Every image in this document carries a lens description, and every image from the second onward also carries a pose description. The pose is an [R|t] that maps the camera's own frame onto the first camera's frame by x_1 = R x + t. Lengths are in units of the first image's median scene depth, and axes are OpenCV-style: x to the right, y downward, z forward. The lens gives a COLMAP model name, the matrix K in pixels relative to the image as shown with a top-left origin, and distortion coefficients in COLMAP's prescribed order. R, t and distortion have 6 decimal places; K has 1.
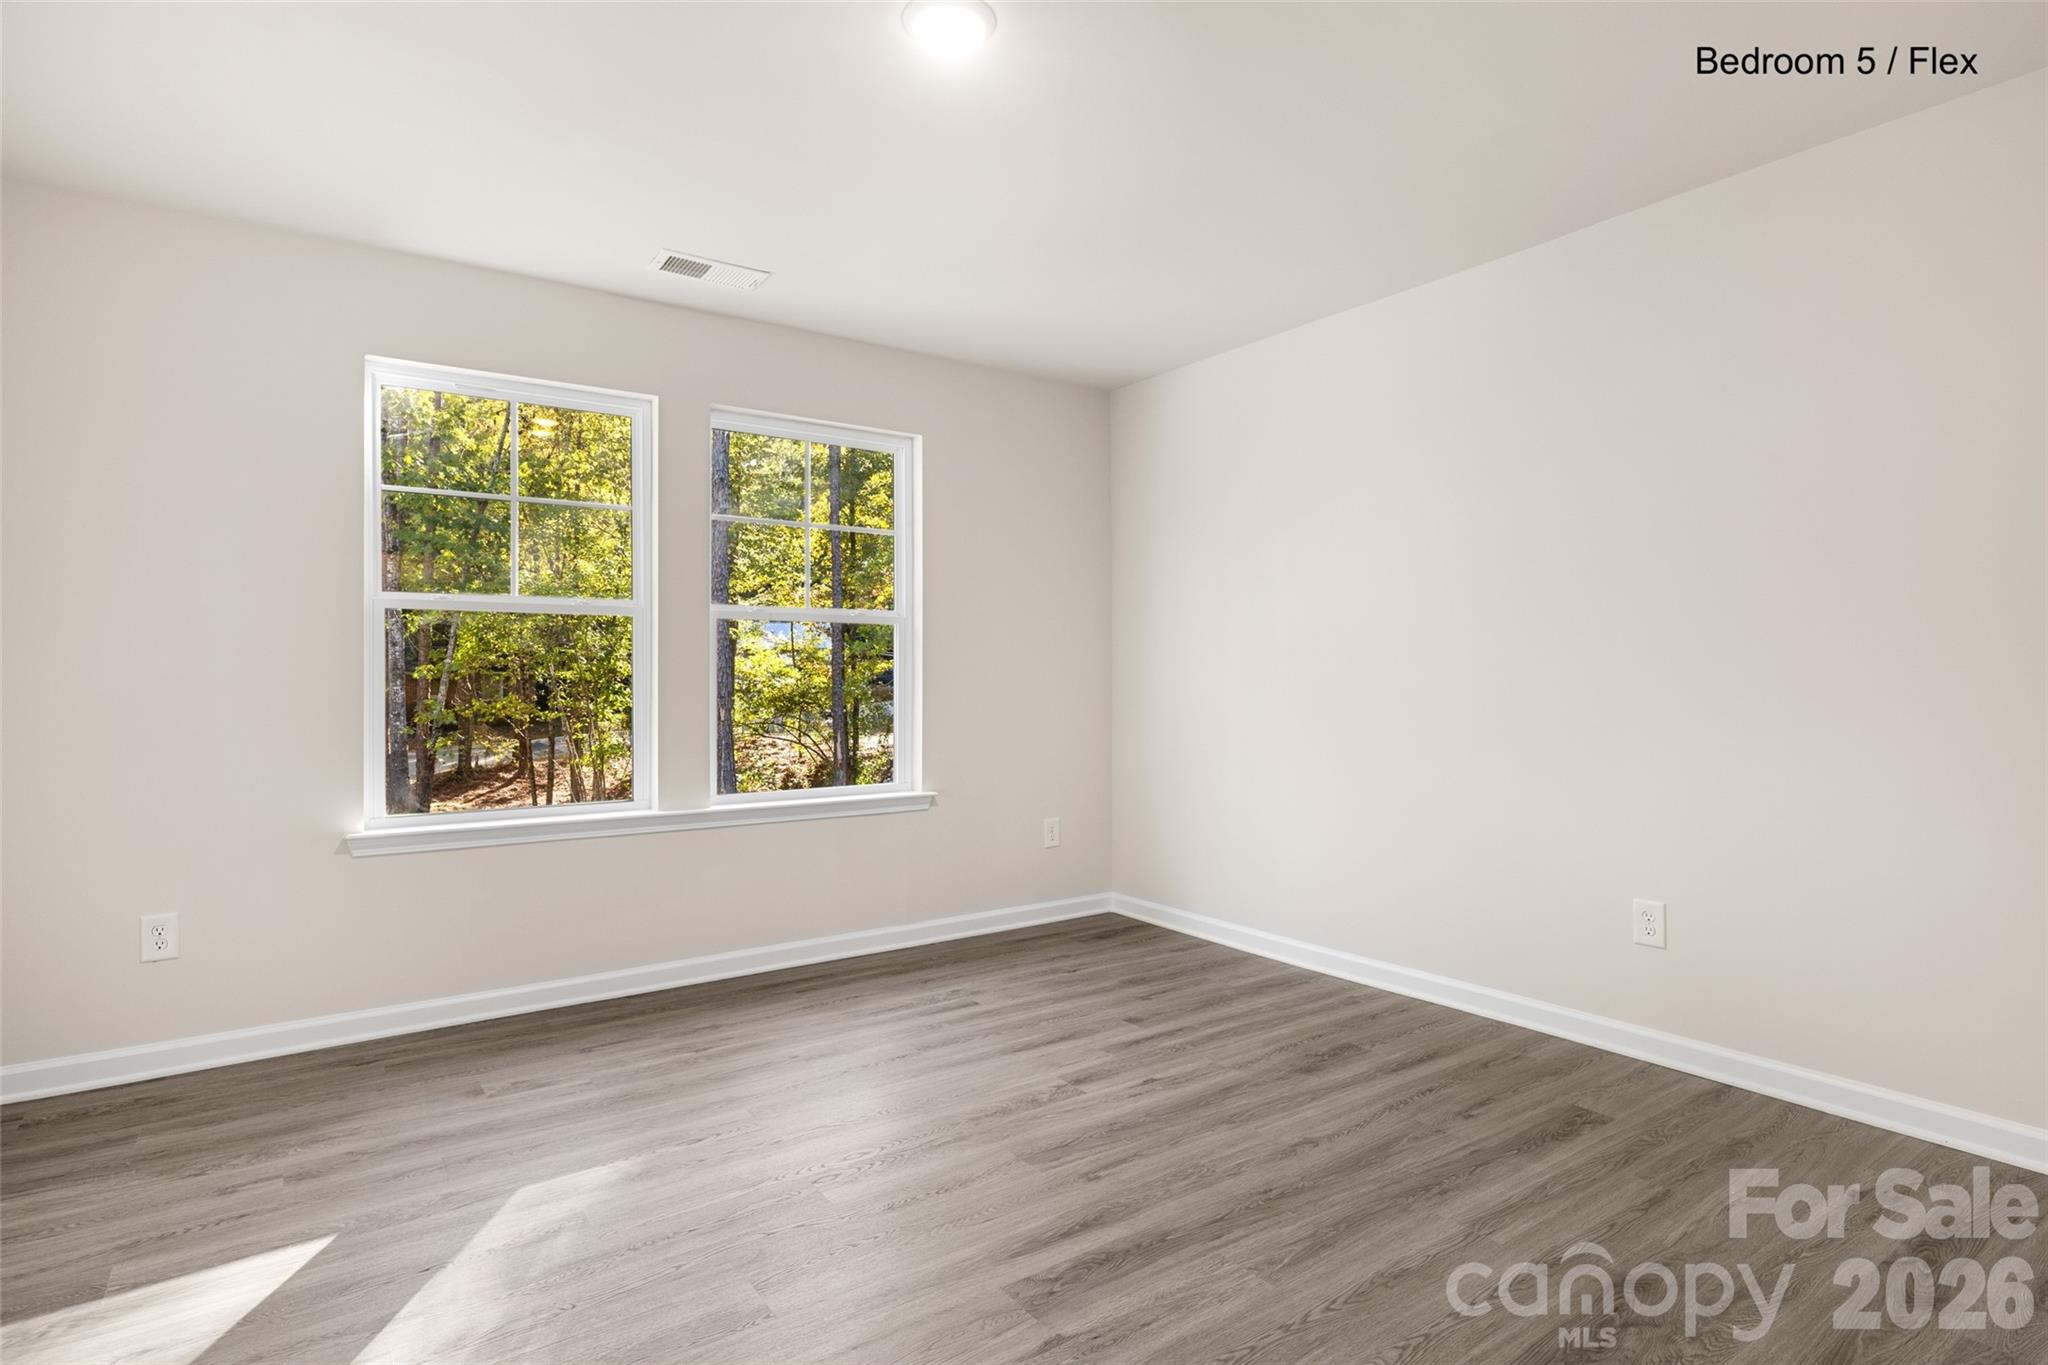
lens RADIAL K [[1021.7, 0, 1012.2], [0, 1021.7, 673.5], [0, 0, 1]] dist [-0.002778, 0.000193]
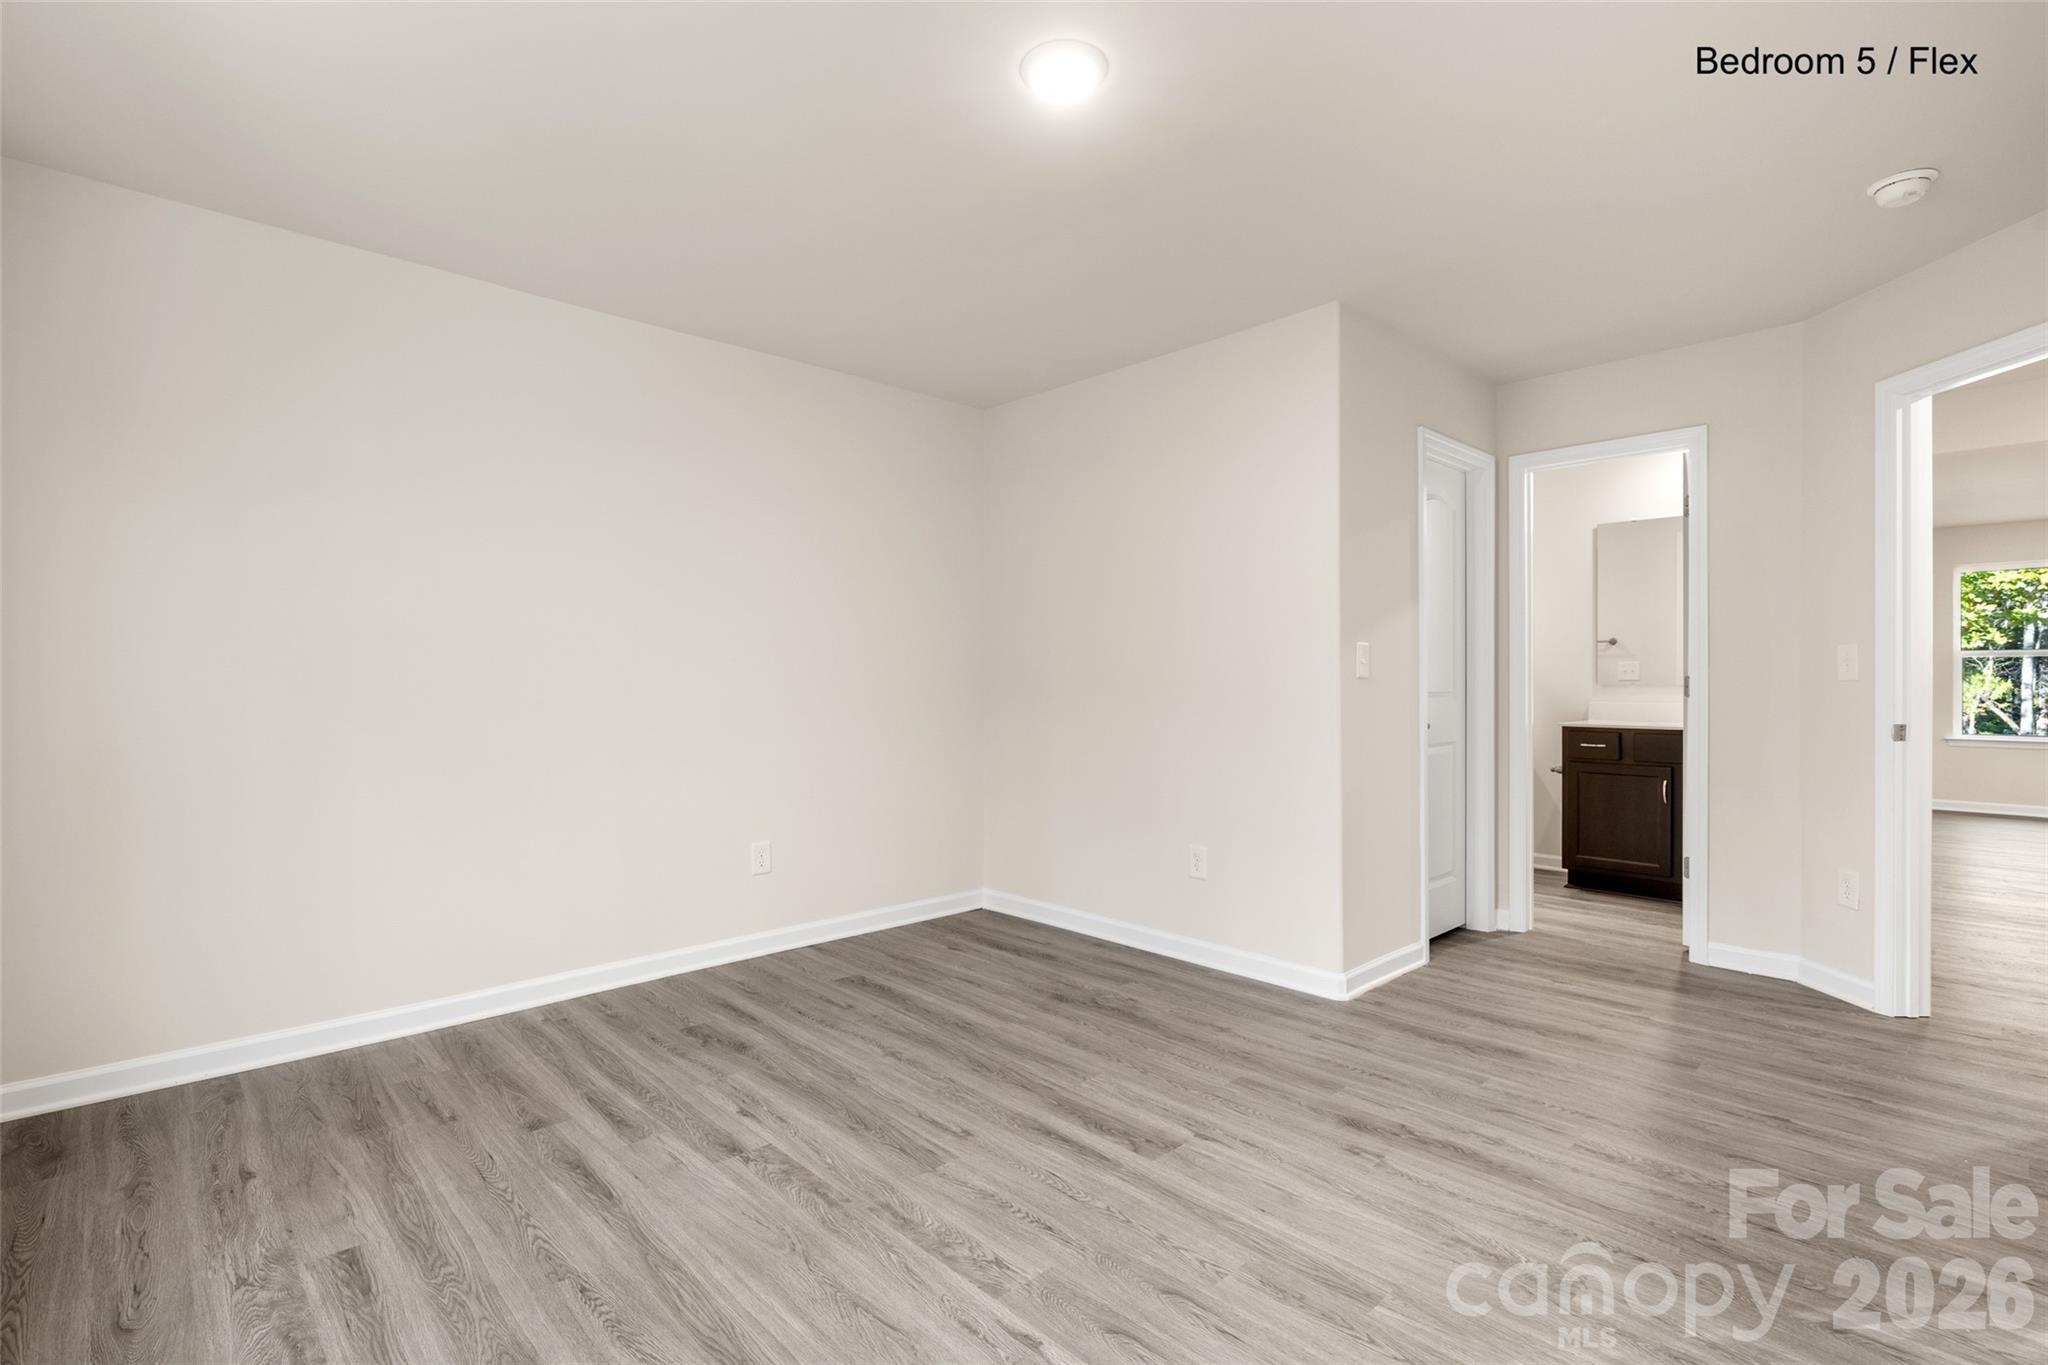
lens RADIAL K [[981.2, 0, 1019.0], [0, 981.2, 681.8], [0, 0, 1]] dist [-0.011177, 0.003615]
pose [[-0.149963, 0.001192, 0.988691, -0.757069], [0.000054, 0.999999, -0.001197, 0.009289], [-0.988692, -0.000126, -0.149963, 0.862849]]
